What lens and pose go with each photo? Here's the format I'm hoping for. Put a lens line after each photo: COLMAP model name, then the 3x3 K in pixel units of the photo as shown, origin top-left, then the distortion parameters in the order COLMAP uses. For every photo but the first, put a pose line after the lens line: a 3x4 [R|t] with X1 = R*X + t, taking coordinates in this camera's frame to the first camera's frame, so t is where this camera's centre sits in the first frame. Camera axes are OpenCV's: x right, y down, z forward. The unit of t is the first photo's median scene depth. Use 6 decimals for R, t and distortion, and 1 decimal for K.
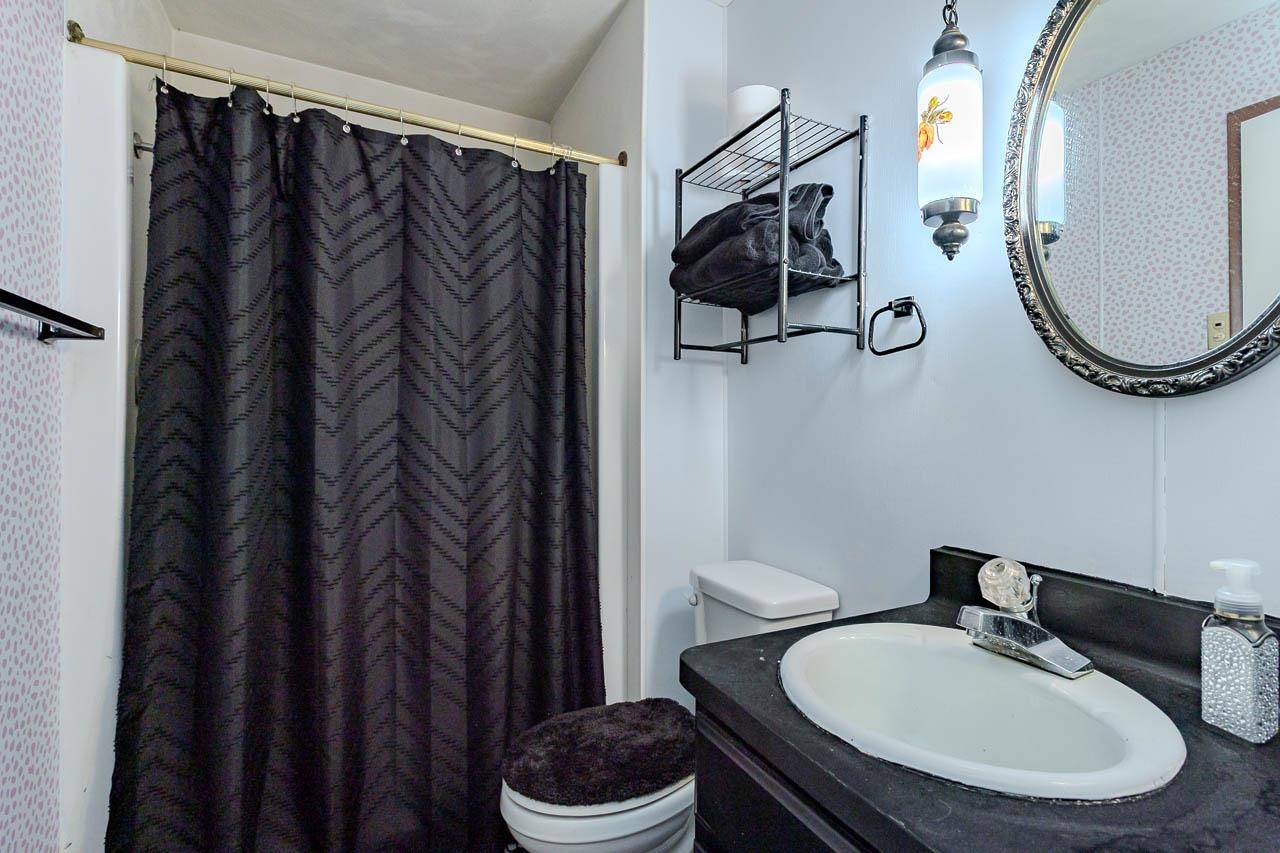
lens RADIAL K [[606.3, 0, 700.8], [0, 606.3, 423.0], [0, 0, 1]] dist [0.000267, -0.000030]
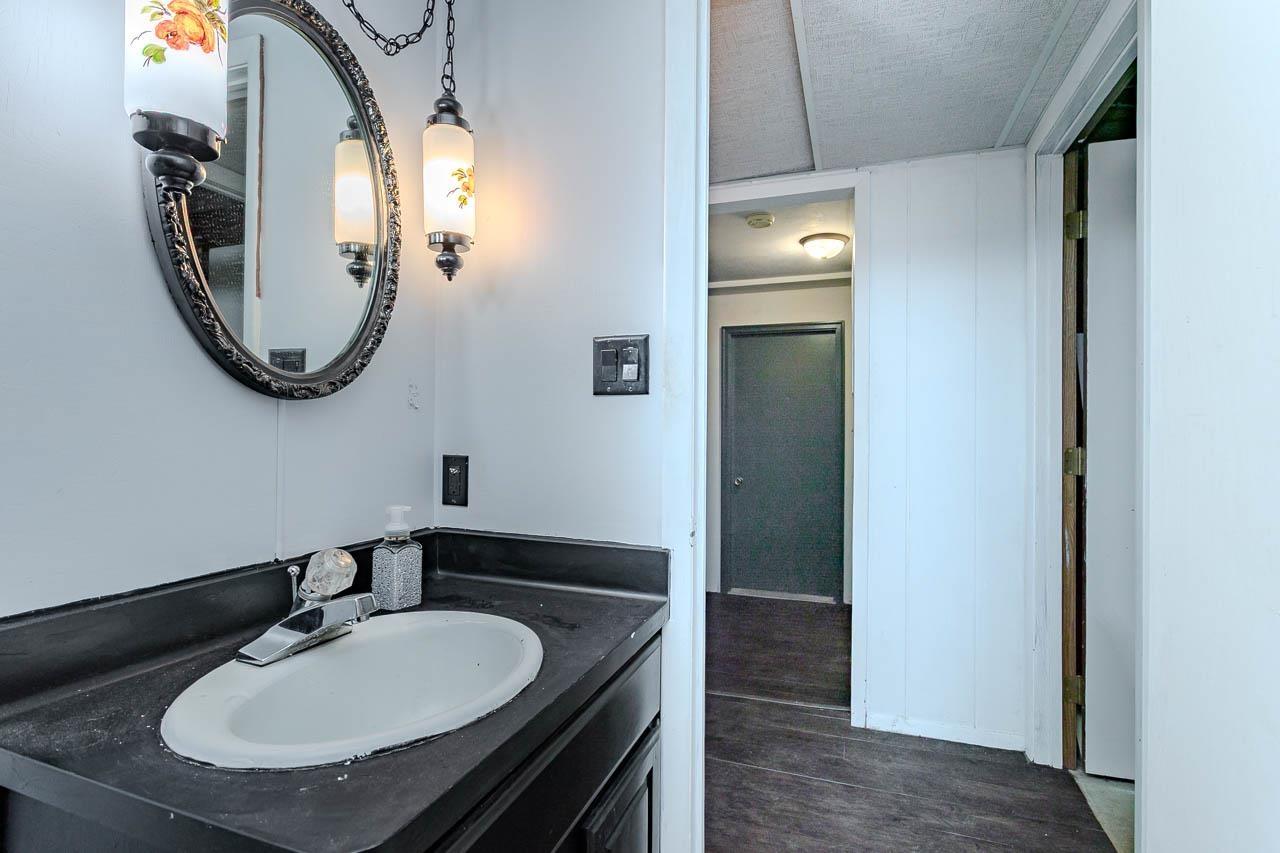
lens RADIAL K [[606.3, 0, 643.1], [0, 606.3, 427.4], [0, 0, 1]] dist [0.000267, -0.000030]
pose [[-0.648531, -0.007519, 0.761151, -0.686244], [-0.013846, 0.999902, -0.001920, 0.006690], [-0.761062, -0.011784, -0.648572, 1.336121]]
